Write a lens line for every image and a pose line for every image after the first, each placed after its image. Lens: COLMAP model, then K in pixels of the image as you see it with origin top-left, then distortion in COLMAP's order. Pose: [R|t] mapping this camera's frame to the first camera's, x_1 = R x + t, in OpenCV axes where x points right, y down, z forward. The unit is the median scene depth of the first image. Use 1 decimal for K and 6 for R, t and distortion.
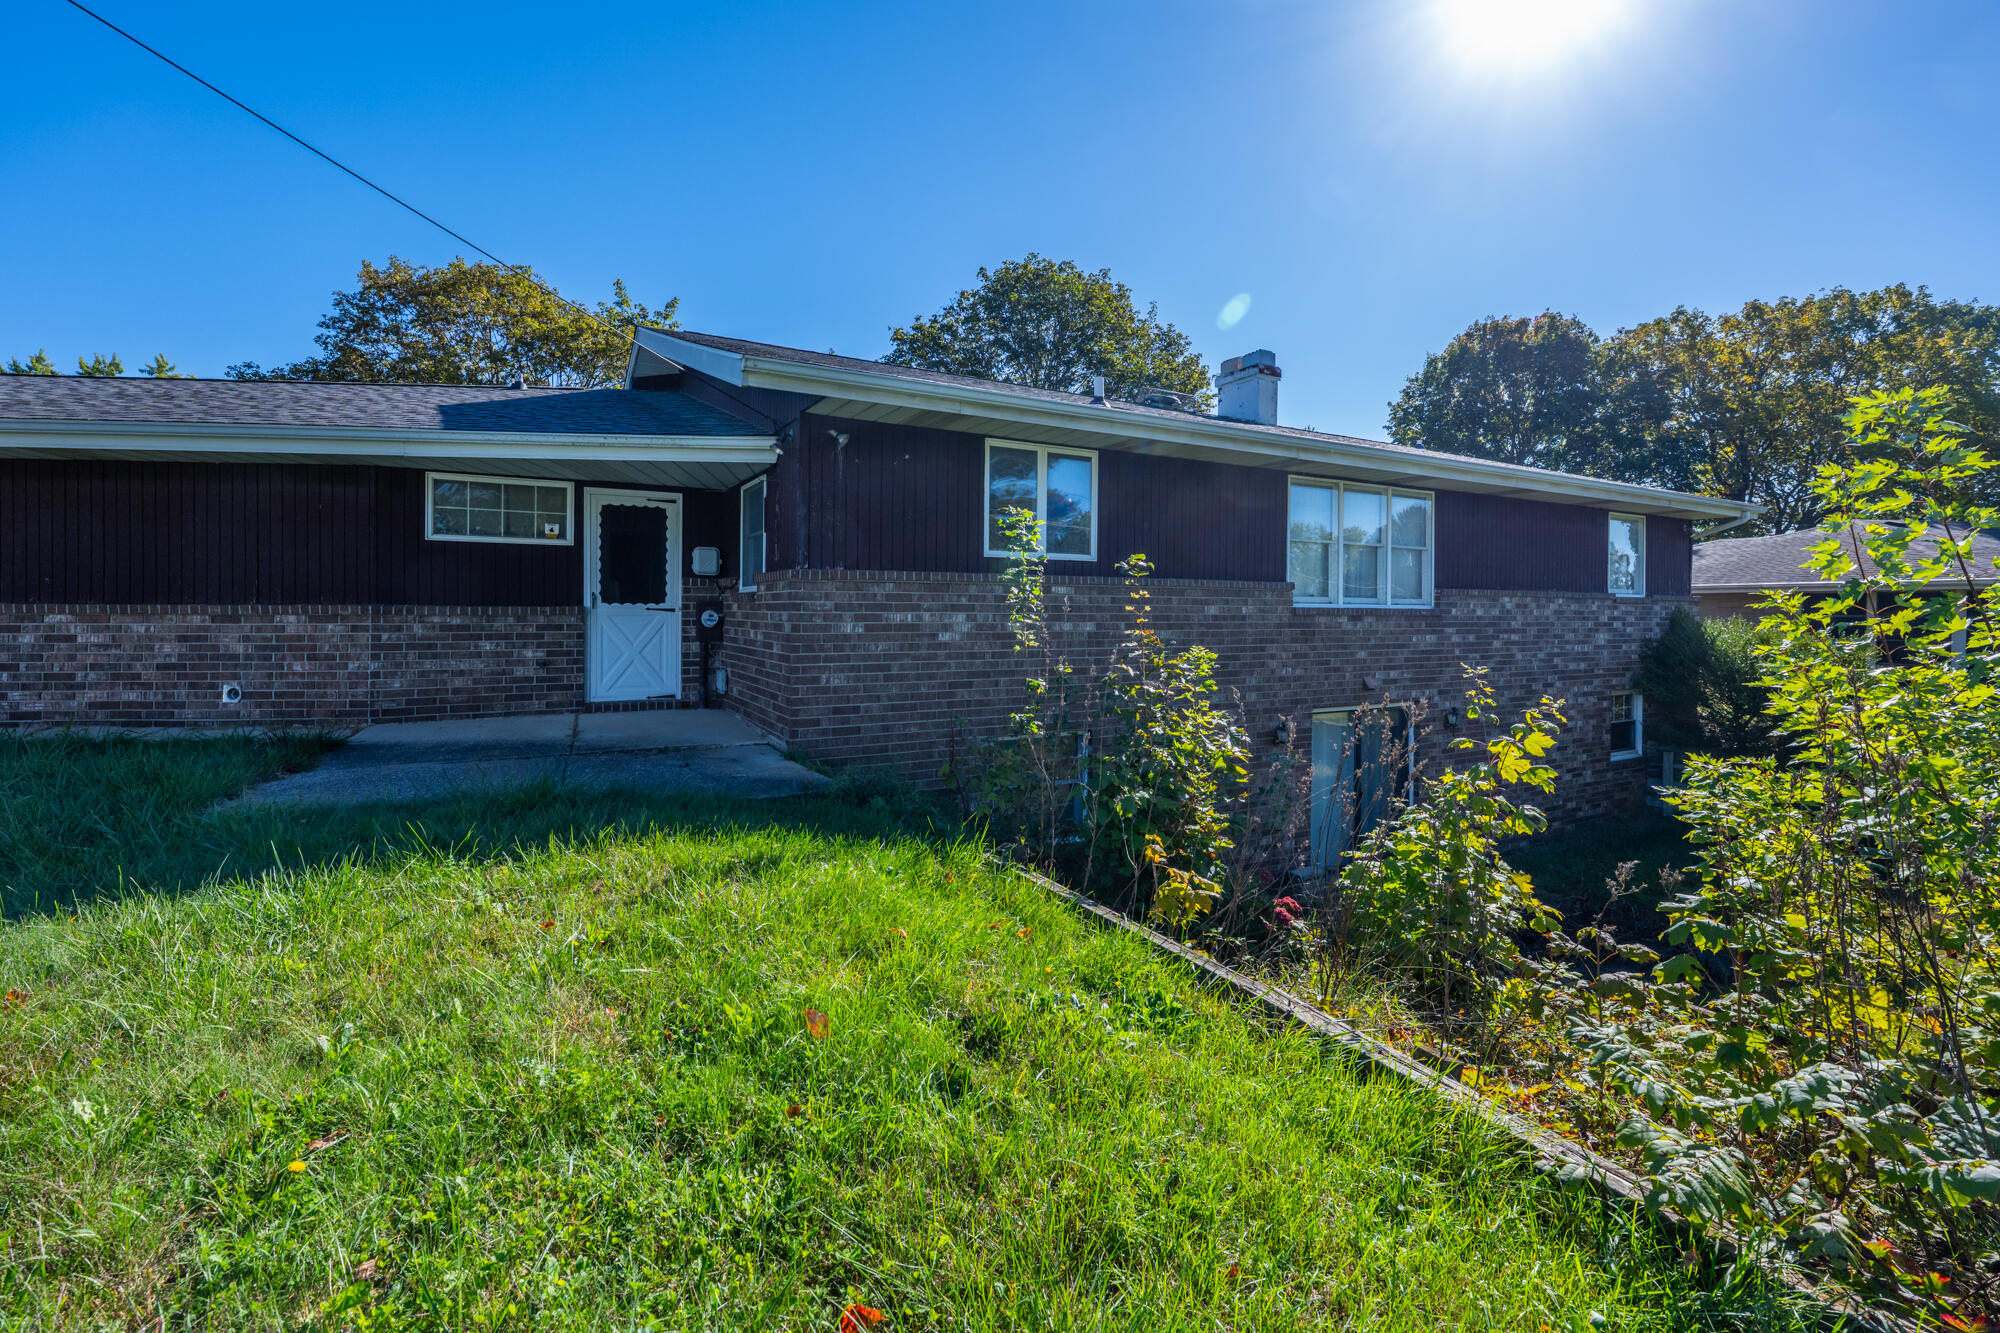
lens RADIAL K [[807.3, 0, 992.1], [0, 807.3, 669.9], [0, 0, 1]] dist [0.000429, -0.000856]
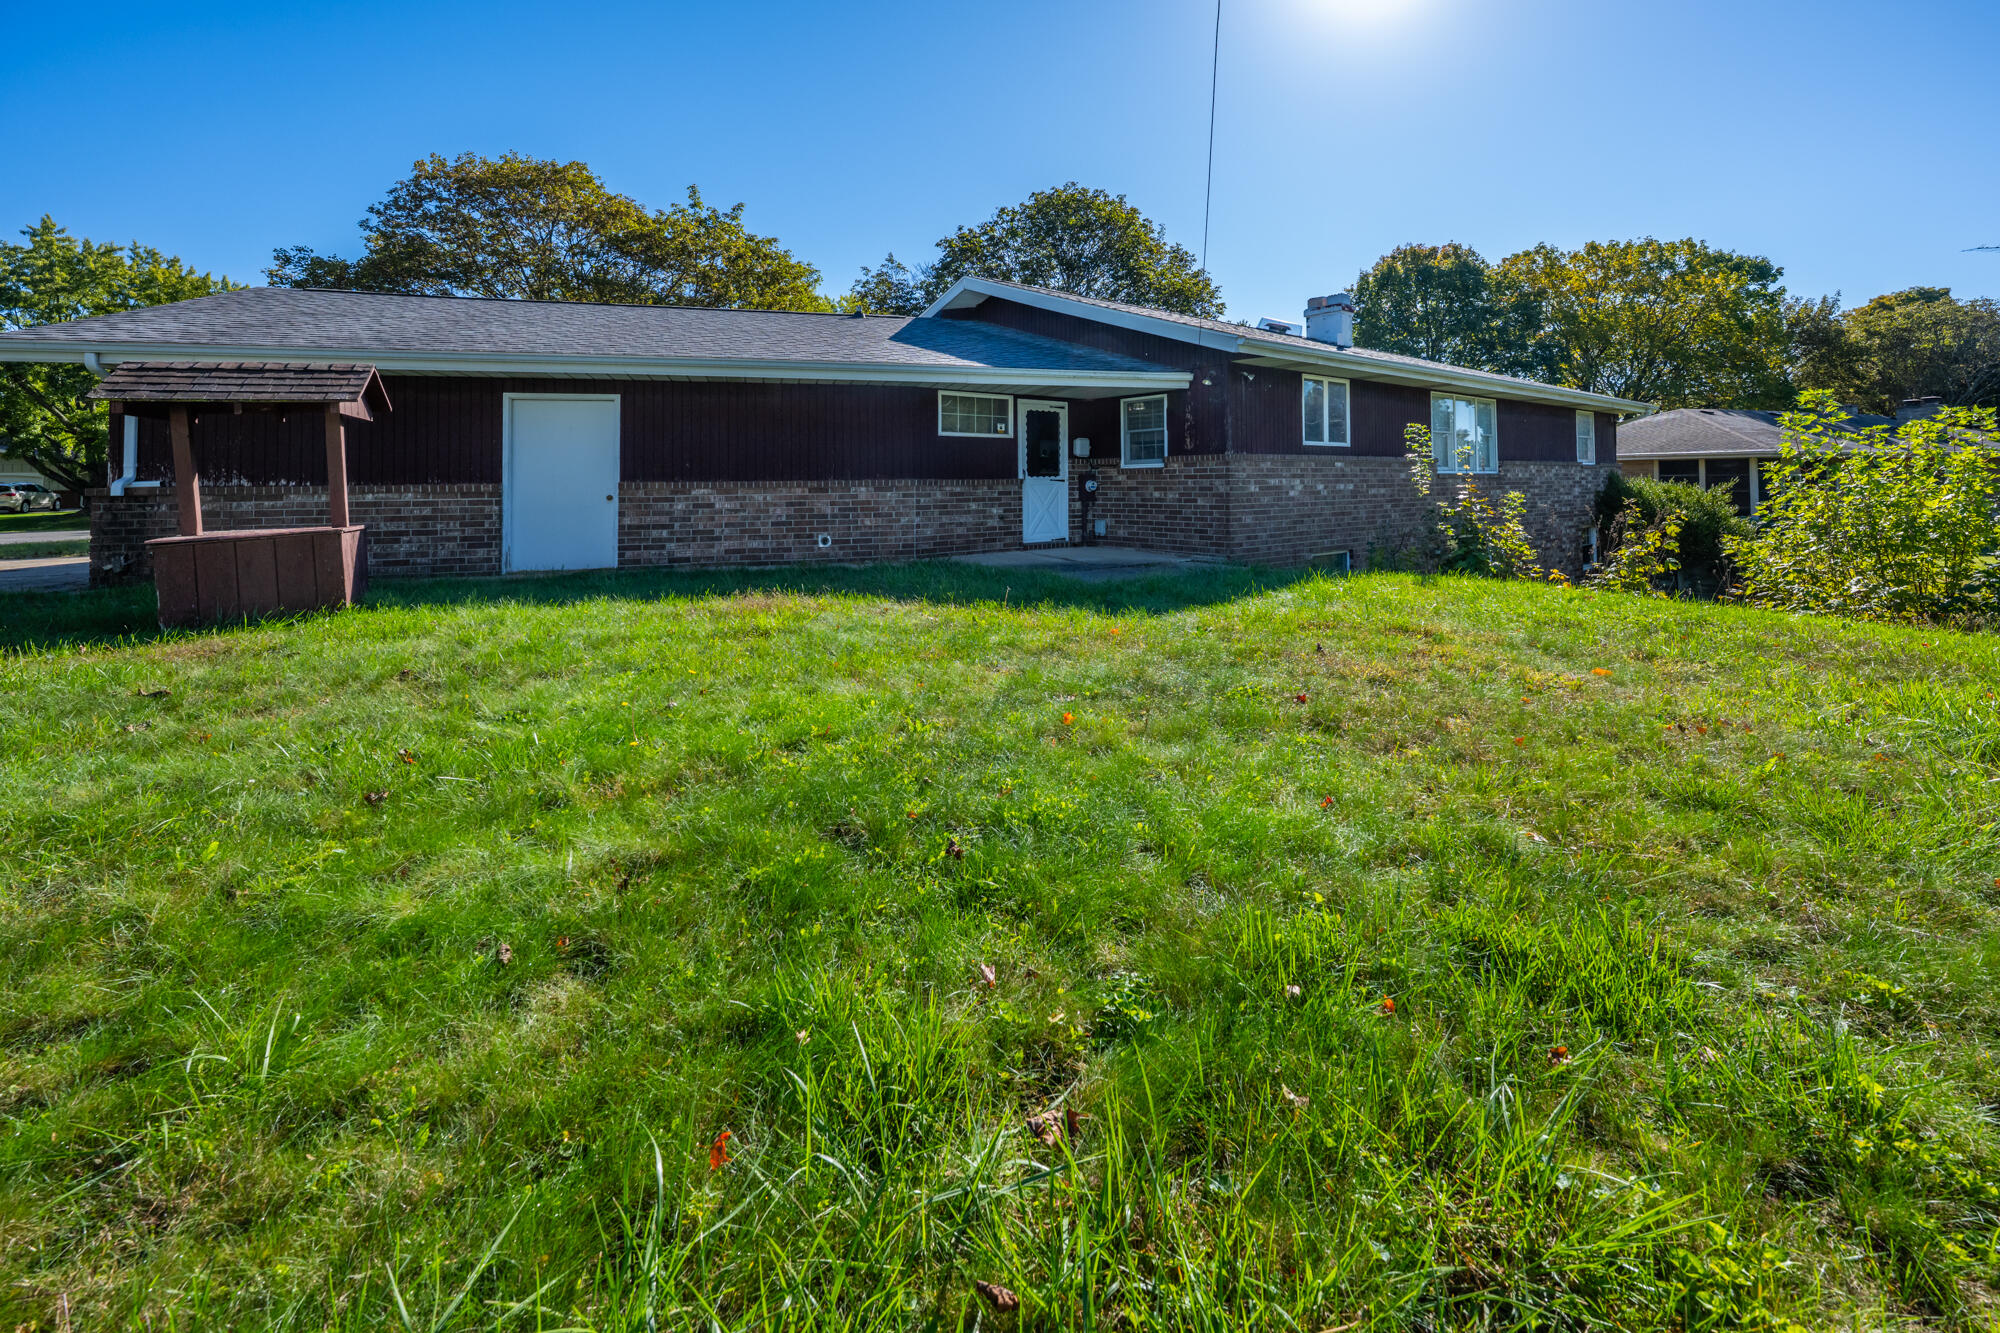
lens RADIAL K [[815.8, 0, 1000.7], [0, 815.8, 530.8], [0, 0, 1]] dist [-0.002928, 0.000041]
pose [[0.985204, -0.025058, 0.169543, -0.763902], [0.027577, 0.999541, -0.012516, 0.033455], [-0.169152, 0.017006, 0.985443, -0.454778]]
